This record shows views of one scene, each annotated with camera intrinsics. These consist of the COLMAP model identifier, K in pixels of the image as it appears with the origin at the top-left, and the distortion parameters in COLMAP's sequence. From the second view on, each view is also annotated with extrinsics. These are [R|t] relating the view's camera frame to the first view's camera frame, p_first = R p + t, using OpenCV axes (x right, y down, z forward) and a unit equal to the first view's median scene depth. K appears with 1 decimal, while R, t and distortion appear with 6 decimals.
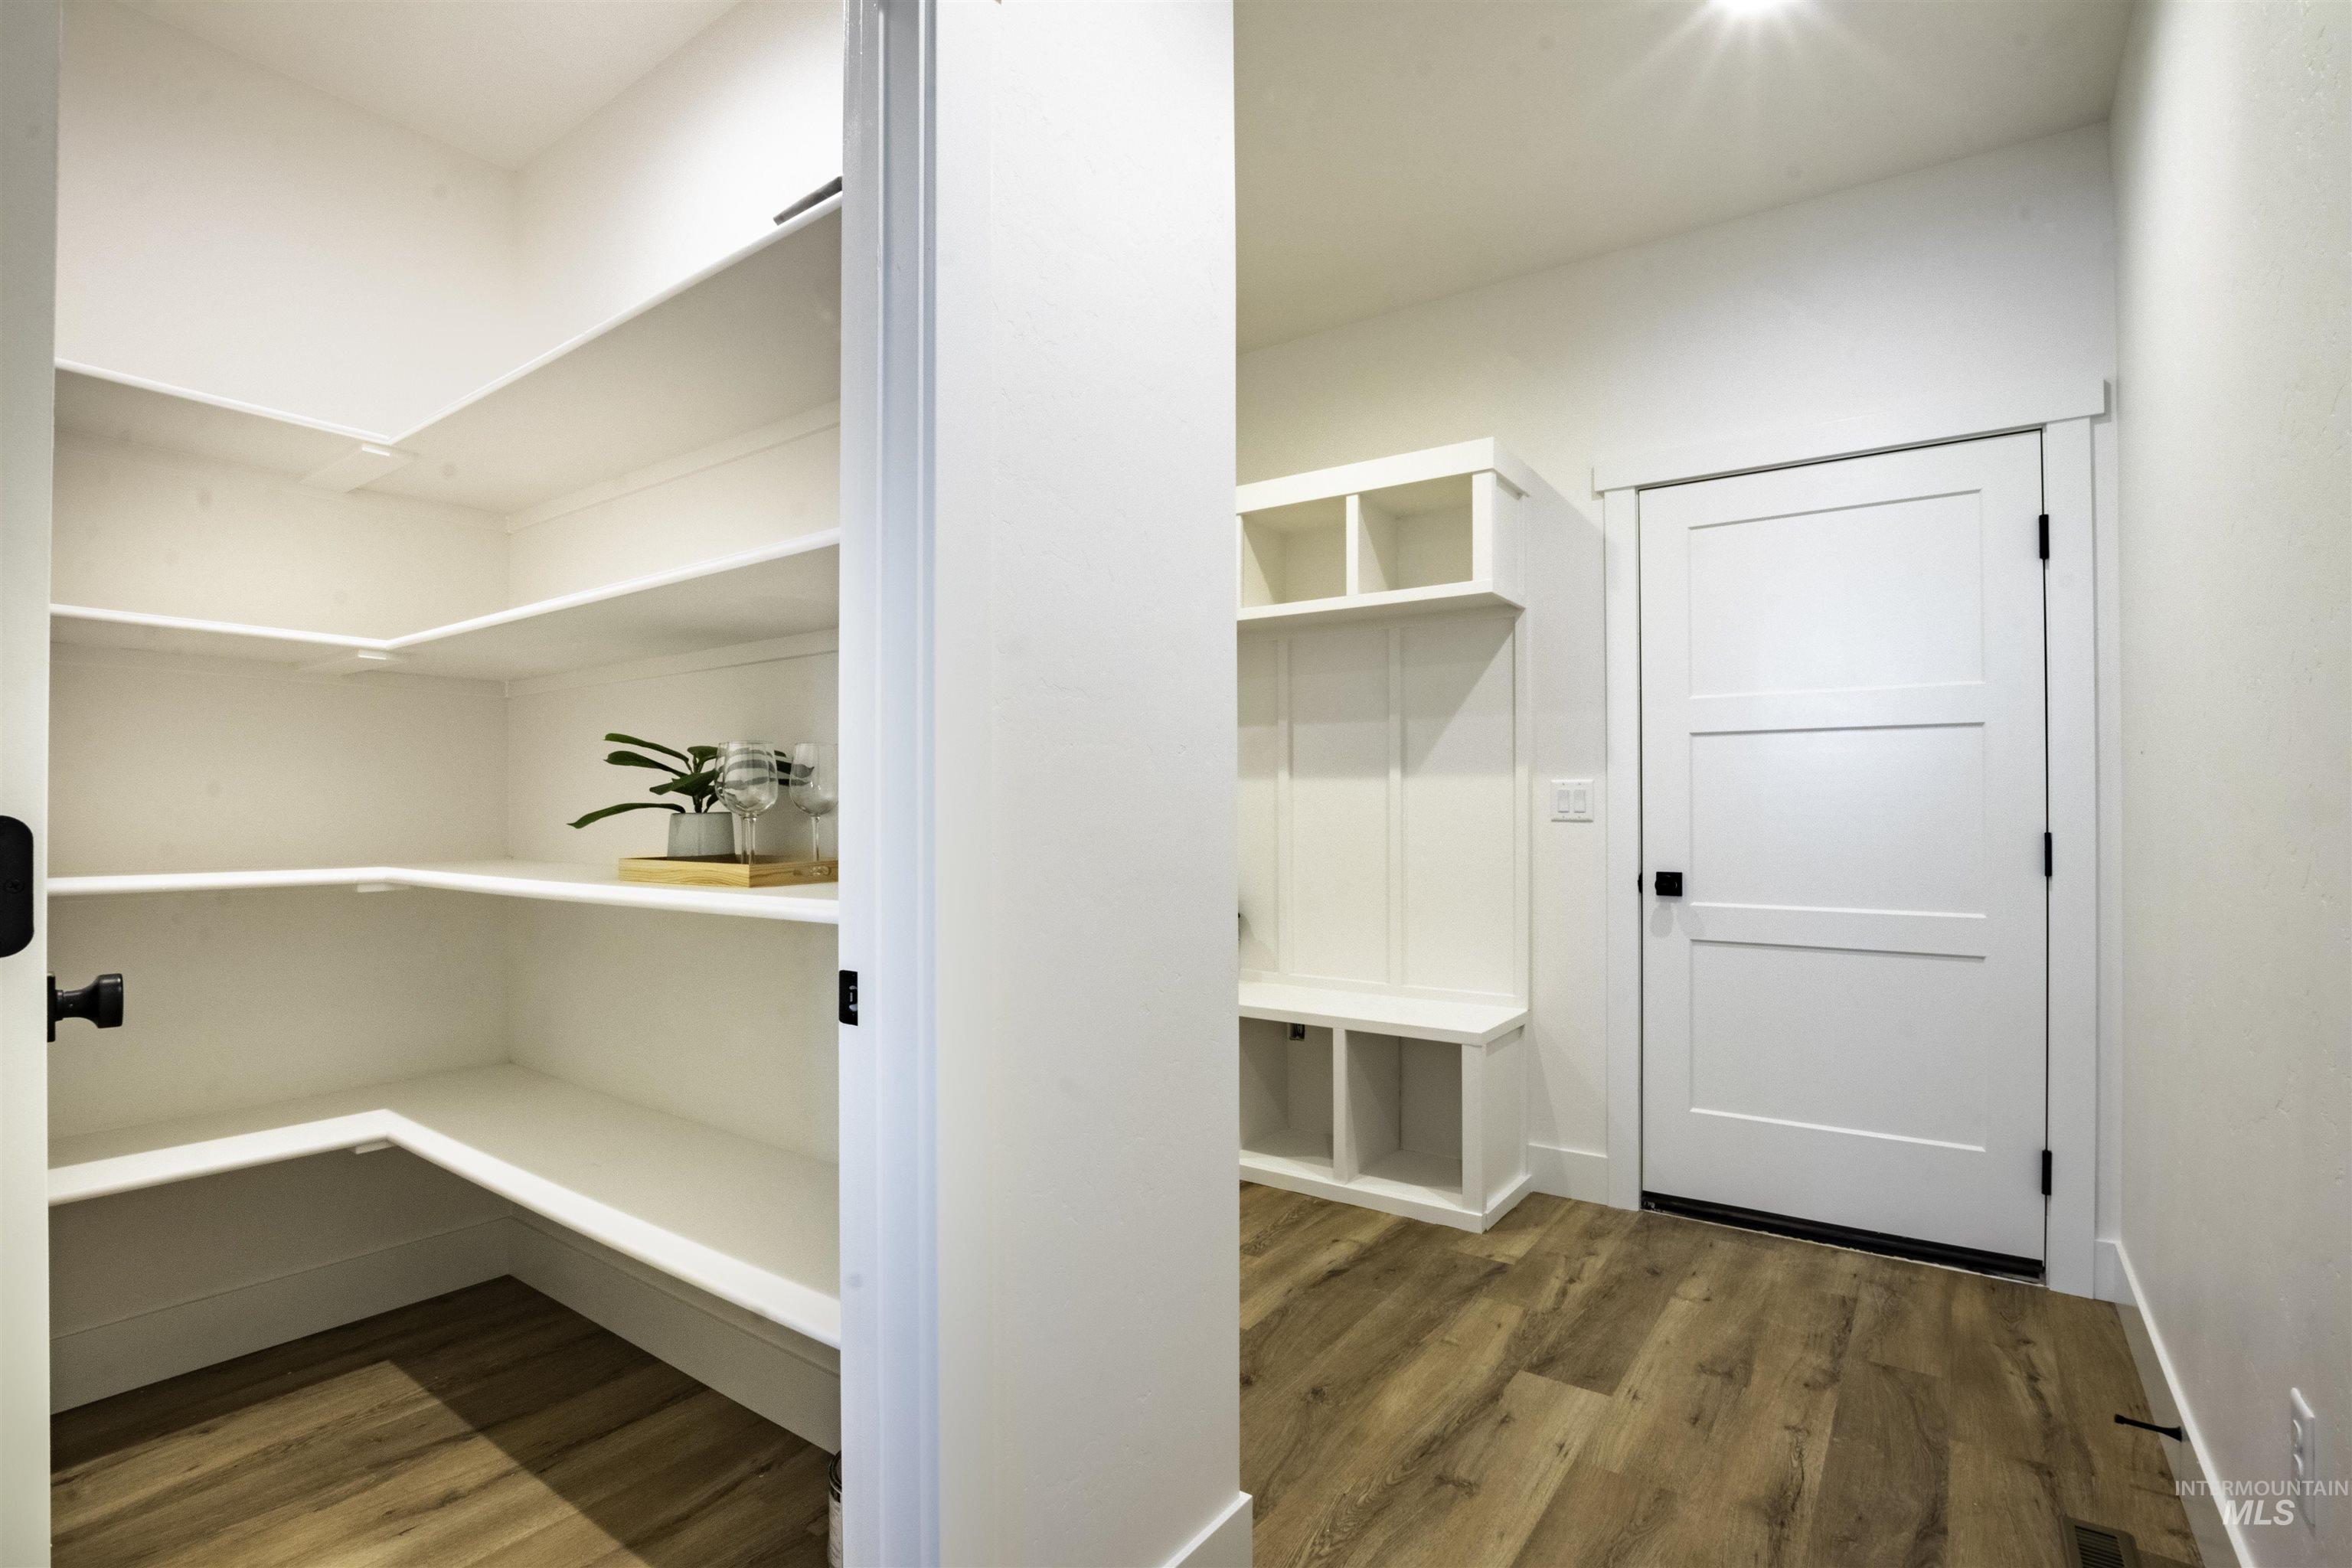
lens RADIAL K [[1090.0, 0, 1170.8], [0, 1090.0, 801.9], [0, 0, 1]] dist [-0.034674, 0.000030]
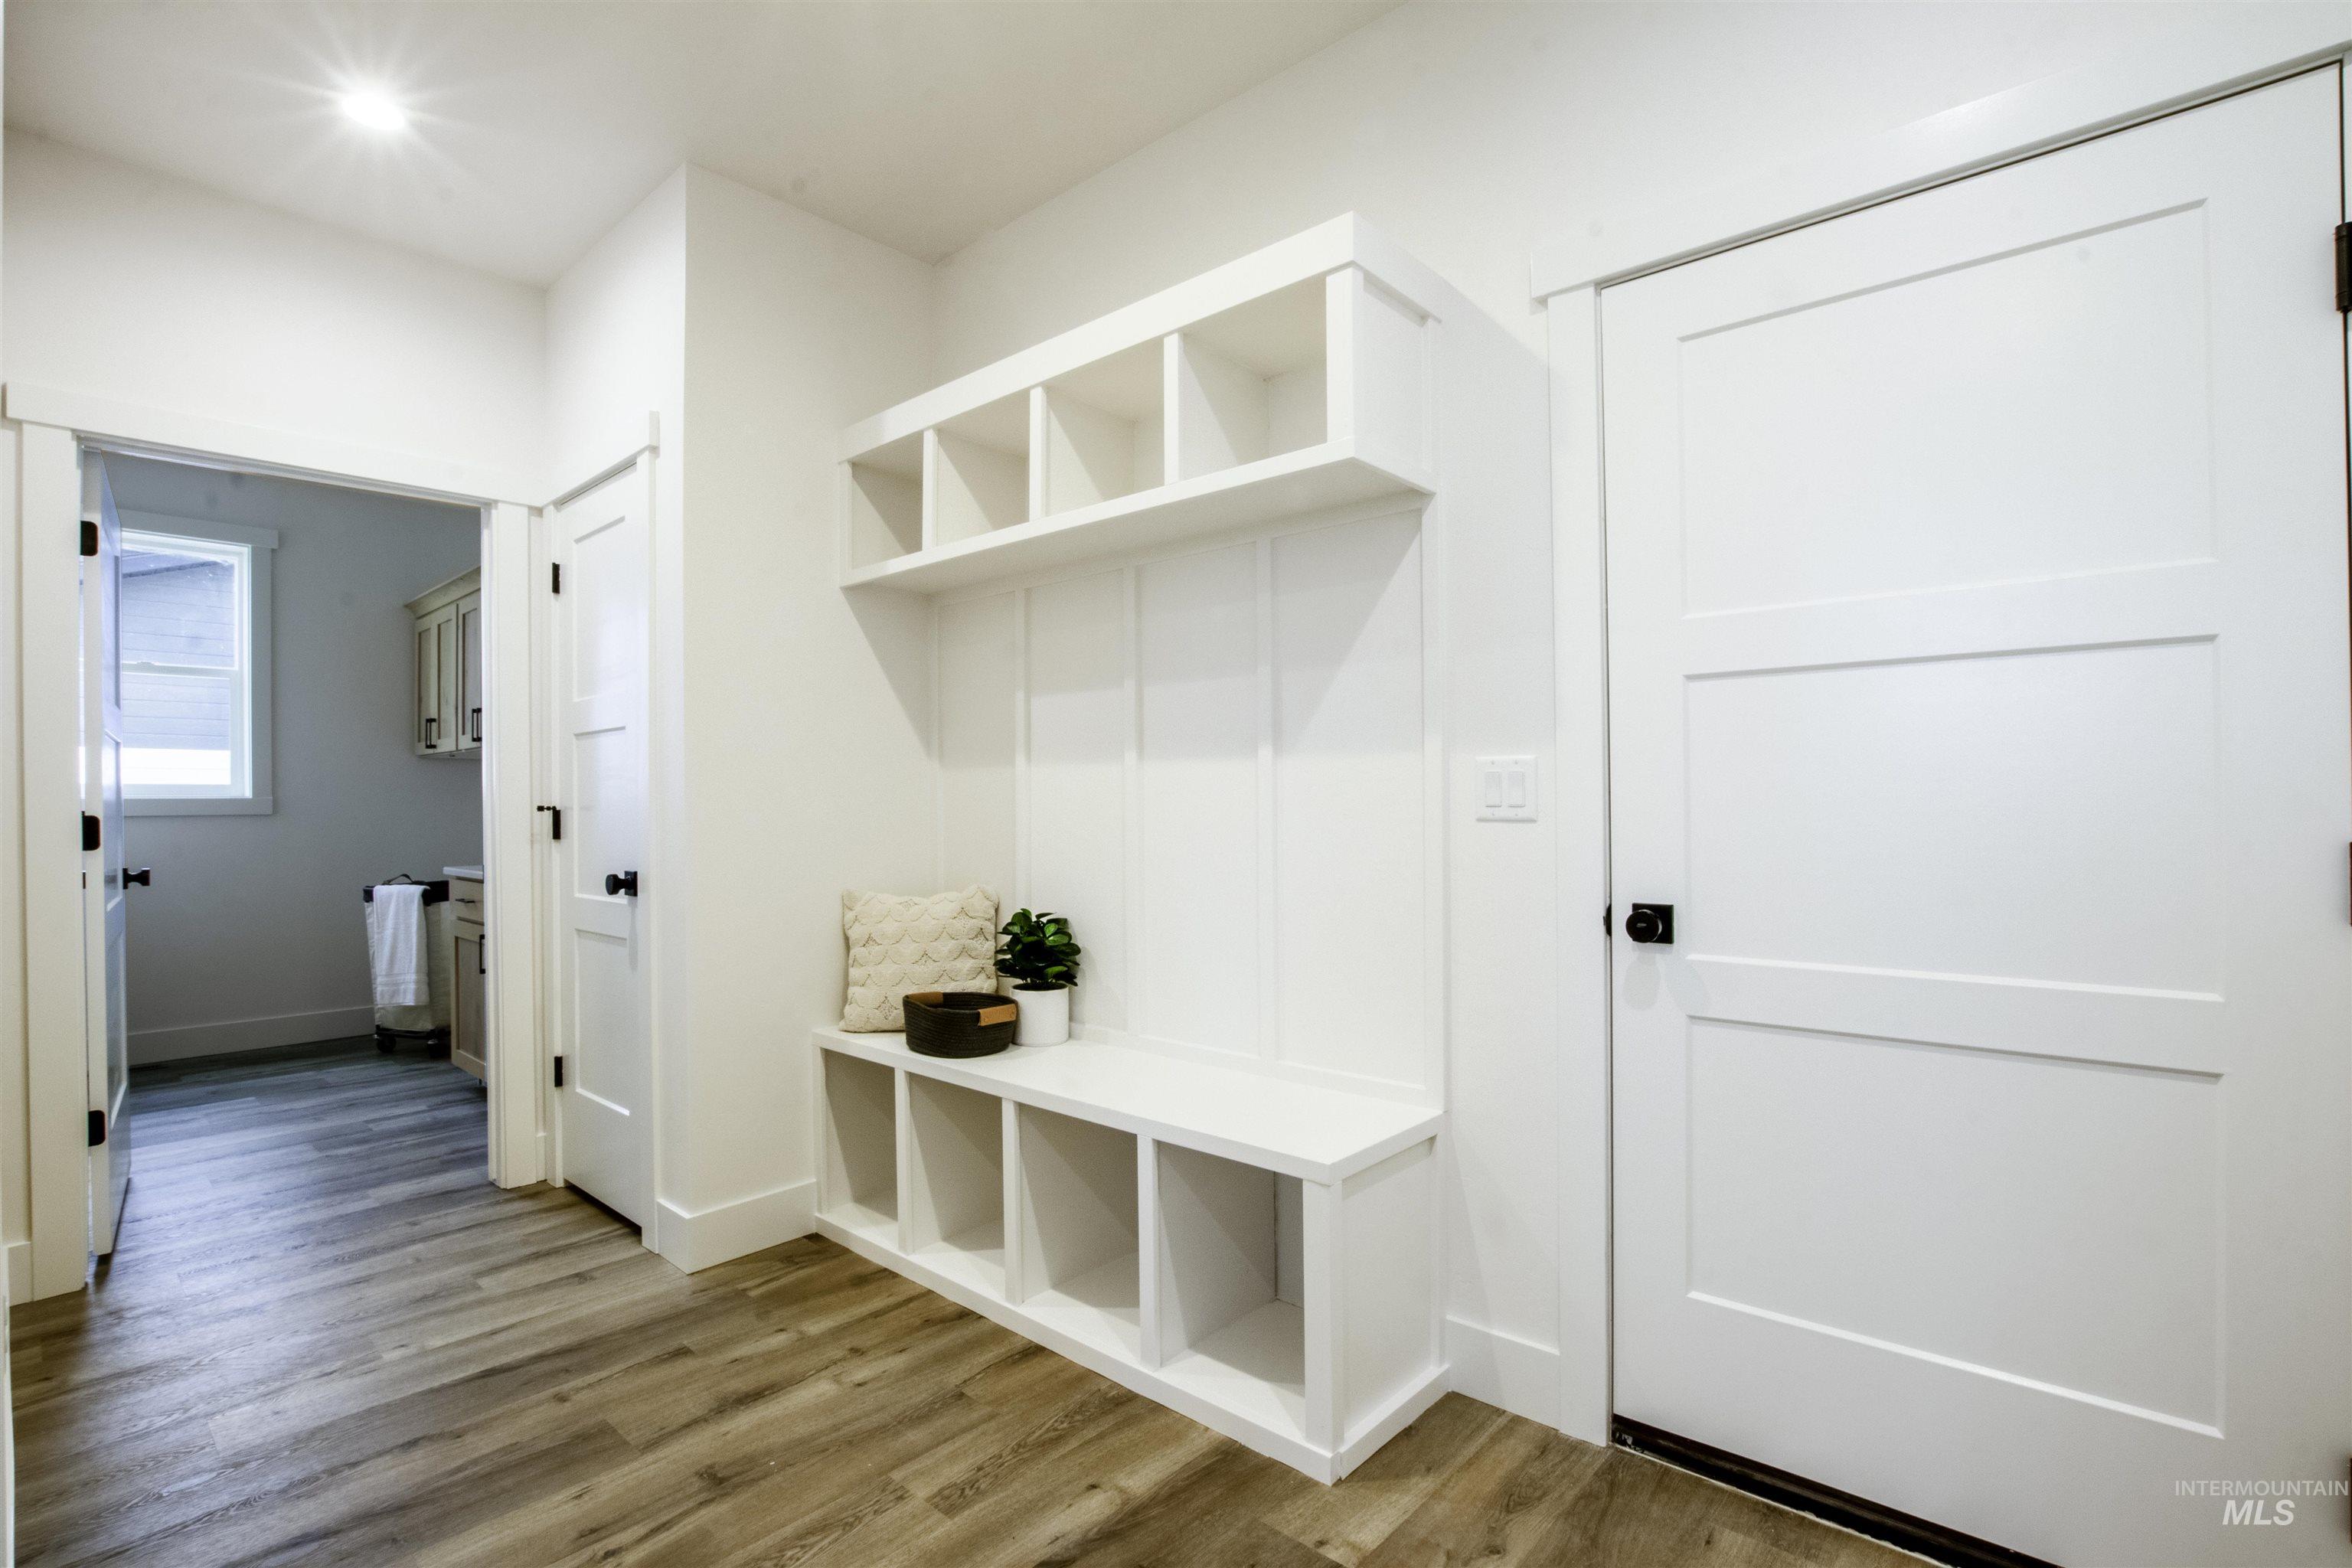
lens RADIAL K [[1093.6, 0, 1185.4], [0, 1093.6, 797.8], [0, 0, 1]] dist [-0.033093, 0.006298]
pose [[0.995058, -0.006969, -0.099050, 0.254886], [0.007168, 0.999973, 0.001656, 0.001884], [0.099036, -0.002358, 0.995081, 0.355359]]
